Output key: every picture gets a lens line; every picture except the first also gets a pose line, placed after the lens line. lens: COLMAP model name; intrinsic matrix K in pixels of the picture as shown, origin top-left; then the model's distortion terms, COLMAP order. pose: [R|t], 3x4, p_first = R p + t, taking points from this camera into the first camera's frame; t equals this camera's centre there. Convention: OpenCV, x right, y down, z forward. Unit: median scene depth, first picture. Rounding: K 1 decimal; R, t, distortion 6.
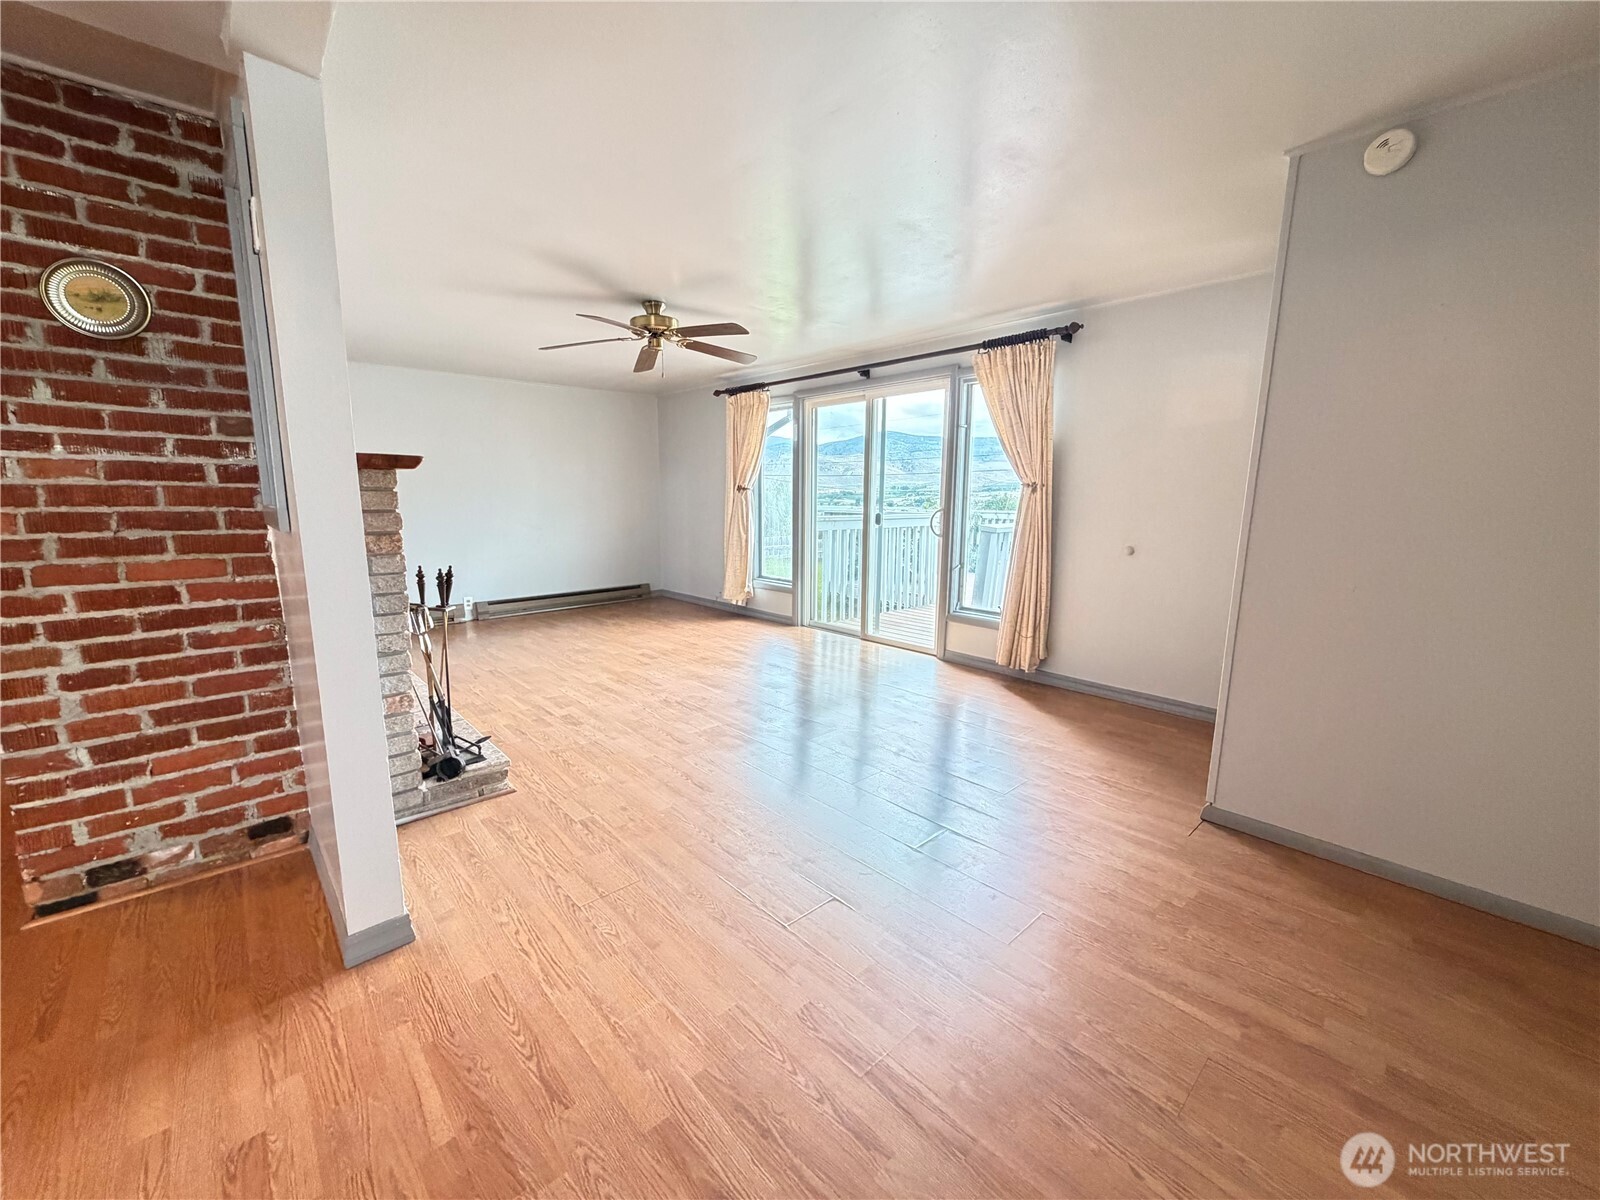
lens RADIAL K [[636.8, 0, 793.3], [0, 636.8, 599.7], [0, 0, 1]] dist [0.000549, -0.000142]
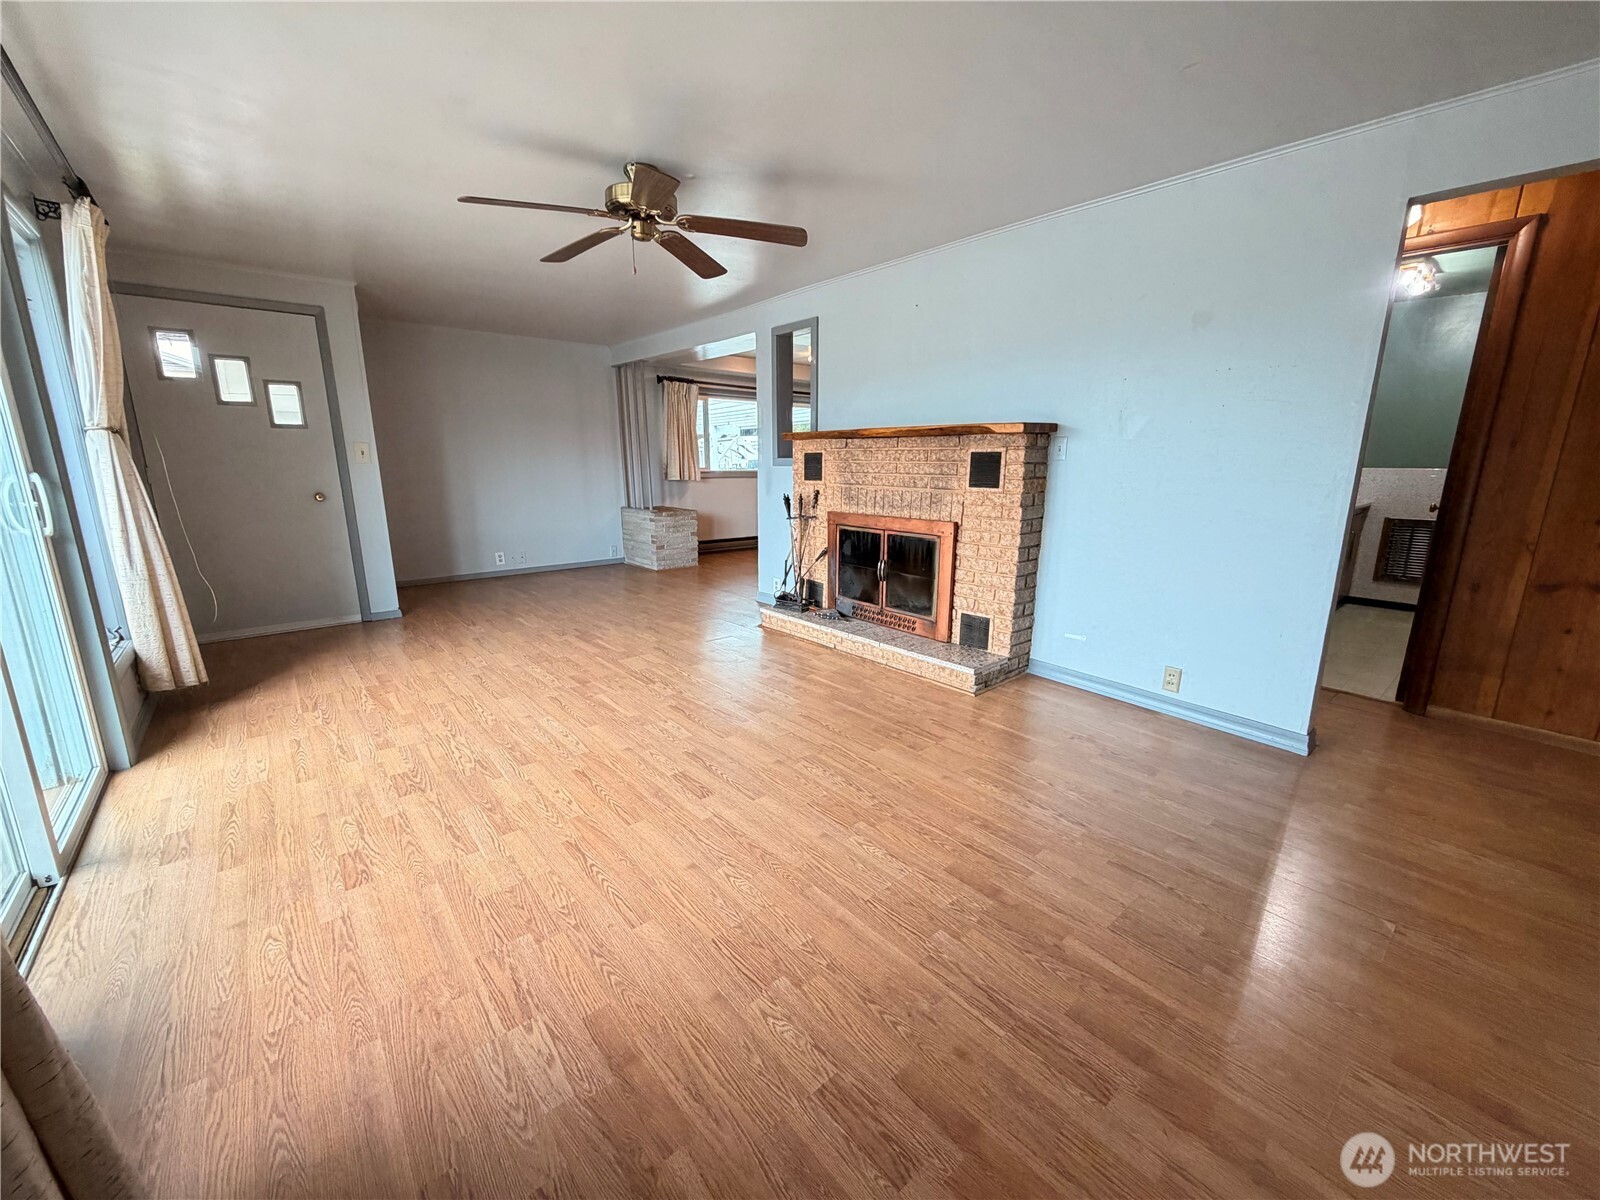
lens RADIAL K [[637.5, 0, 796.9], [0, 637.5, 600.4], [0, 0, 1]] dist [-0.001145, -0.000146]
pose [[-0.999397, -0.015887, 0.030877, -0.393704], [-0.003150, 0.927013, 0.375017, -0.274557], [-0.034582, 0.374693, -0.926504, 1.710410]]
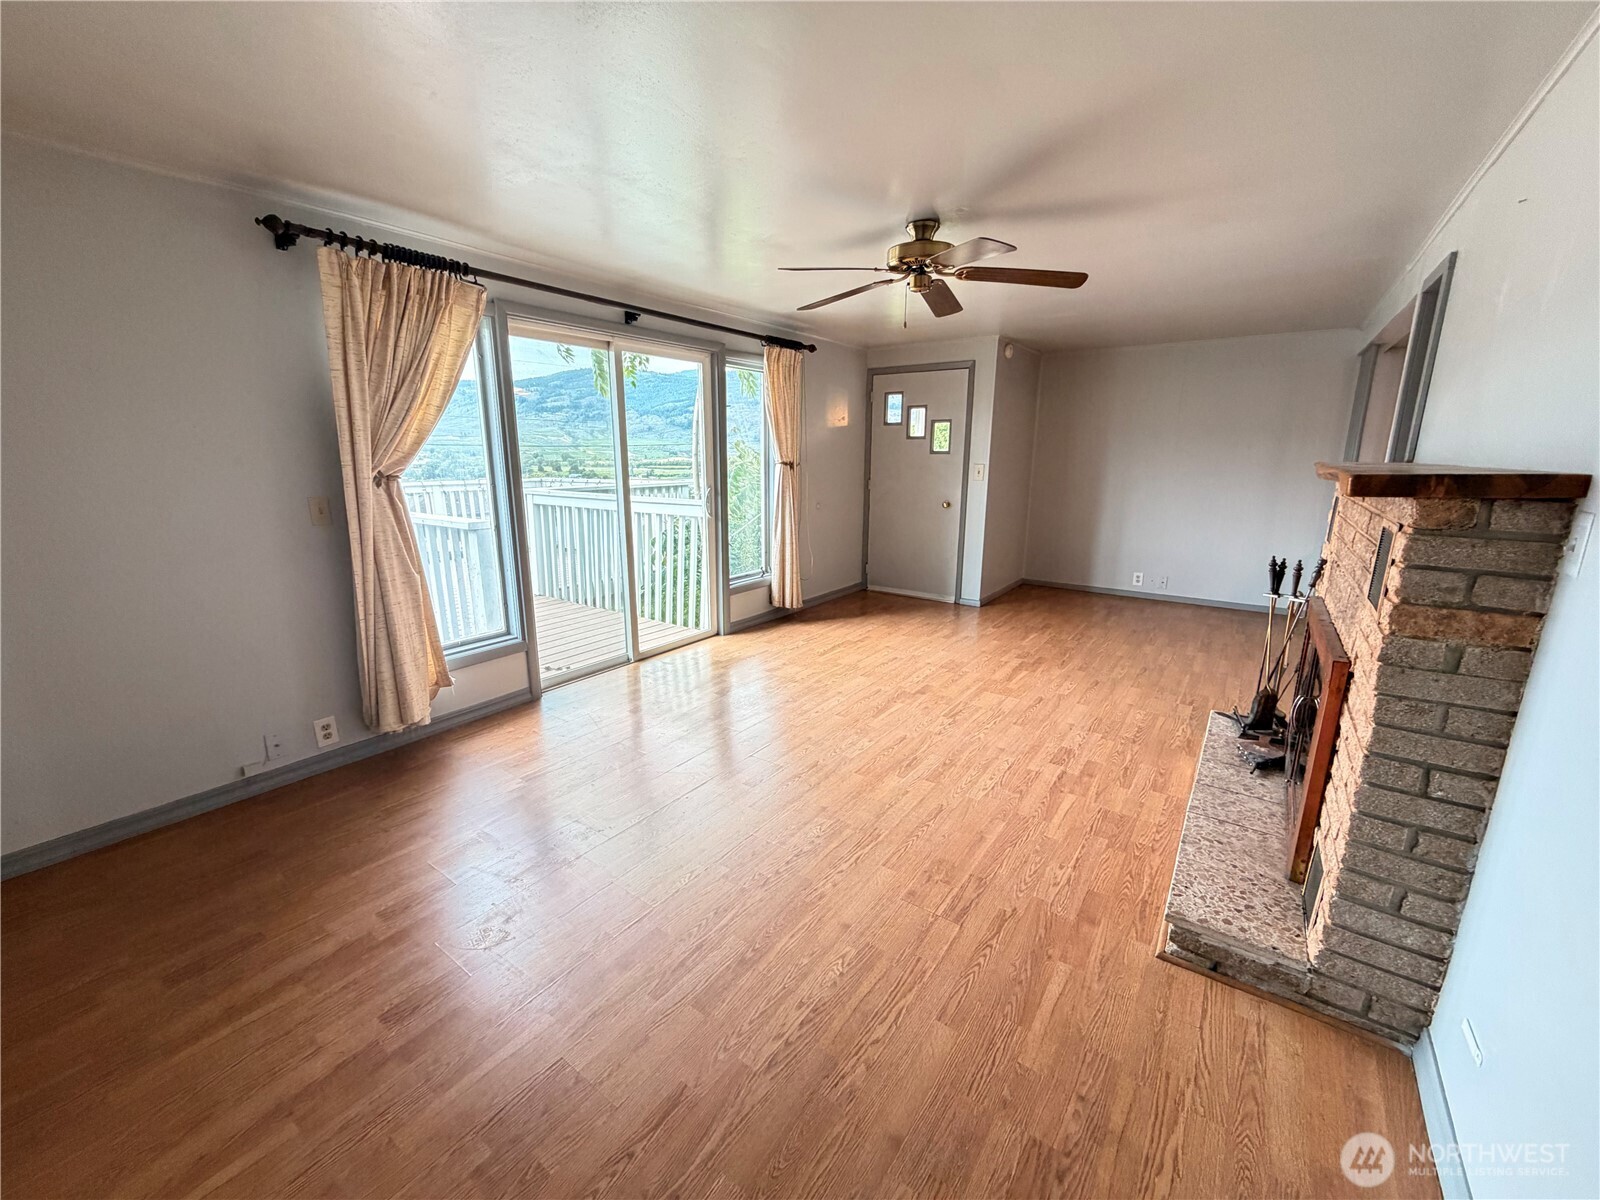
lens RADIAL K [[636.8, 0, 793.3], [0, 636.8, 599.7], [0, 0, 1]] dist [0.000549, -0.000142]
pose [[-0.203420, -0.230807, 0.951498, -0.916343], [0.156318, 0.951695, 0.264274, -0.259714], [-0.966532, 0.202495, -0.157515, 1.266804]]
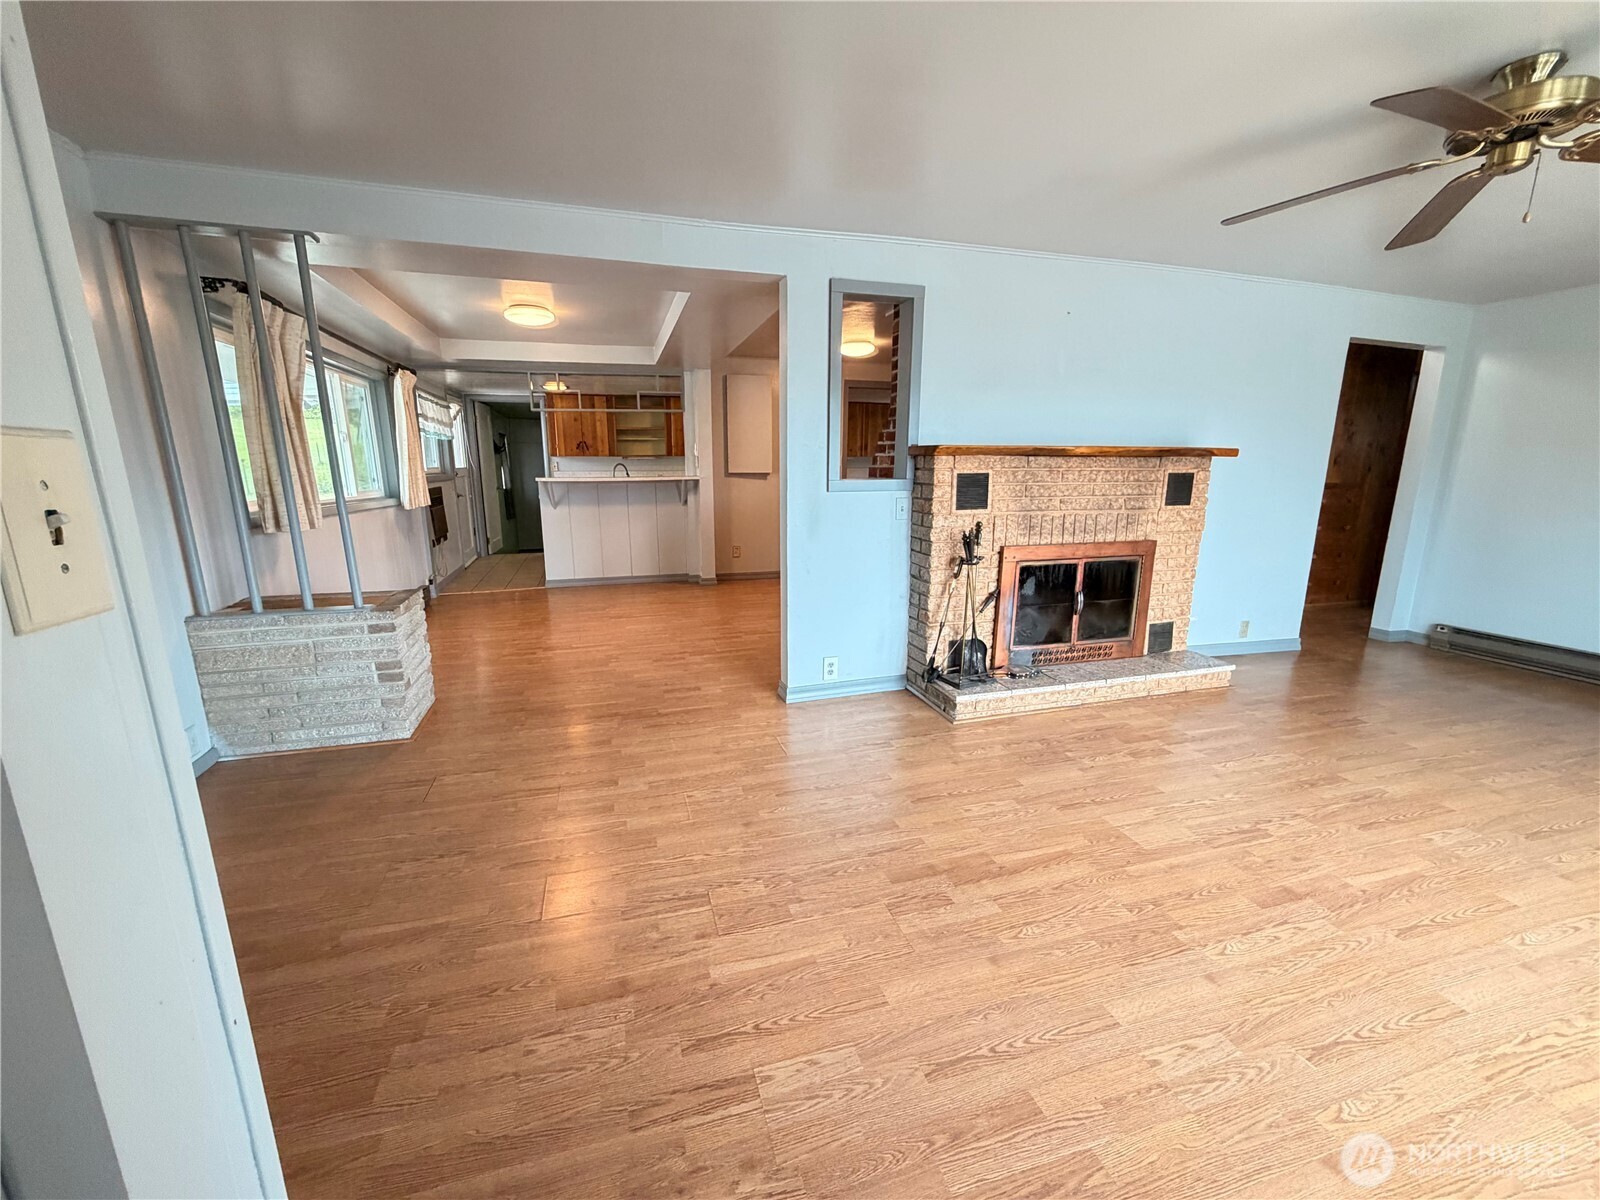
lens RADIAL K [[636.8, 0, 793.3], [0, 636.8, 599.7], [0, 0, 1]] dist [0.000549, -0.000142]
pose [[-0.437515, 0.179958, -0.881020, 0.469640], [-0.151022, 0.951147, 0.269280, -0.130436], [0.886438, 0.250868, -0.388964, 0.757941]]
